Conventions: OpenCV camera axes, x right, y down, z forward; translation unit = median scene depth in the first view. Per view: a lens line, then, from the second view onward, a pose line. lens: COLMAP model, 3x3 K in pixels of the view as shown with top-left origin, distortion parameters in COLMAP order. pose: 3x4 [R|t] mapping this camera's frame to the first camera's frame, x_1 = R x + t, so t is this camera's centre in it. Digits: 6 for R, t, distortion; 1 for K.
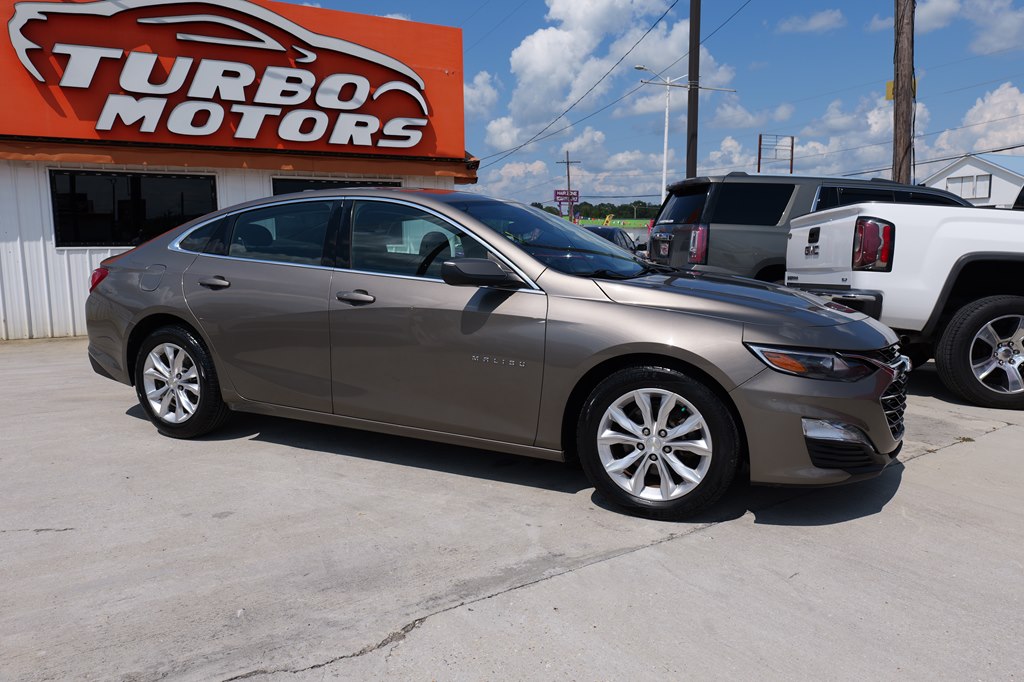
lens RADIAL K [[716.9, 0, 512.0], [0, 716.9, 341.0], [0, 0, 1]] dist [0.001154, 0.000527]
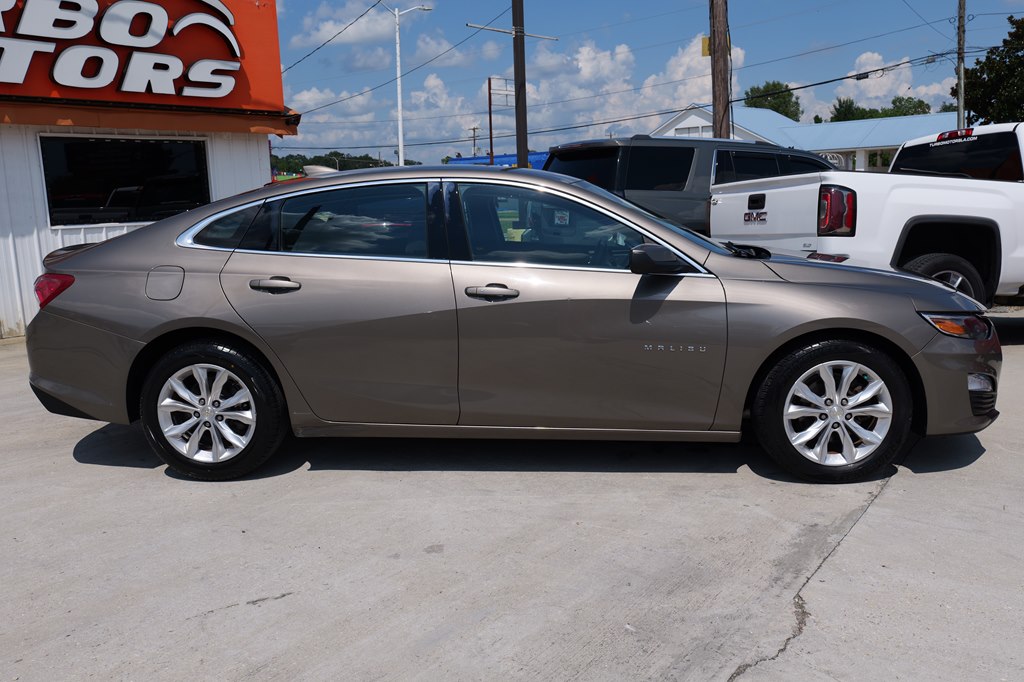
lens RADIAL K [[851.5, 0, 512.0], [0, 851.5, 341.0], [0, 0, 1]] dist [-0.002274, 0.001281]
pose [[0.930912, -0.082559, 0.355790, -0.483498], [0.073315, 0.996530, 0.039412, -0.033338], [-0.357809, -0.010604, 0.933735, -0.004118]]
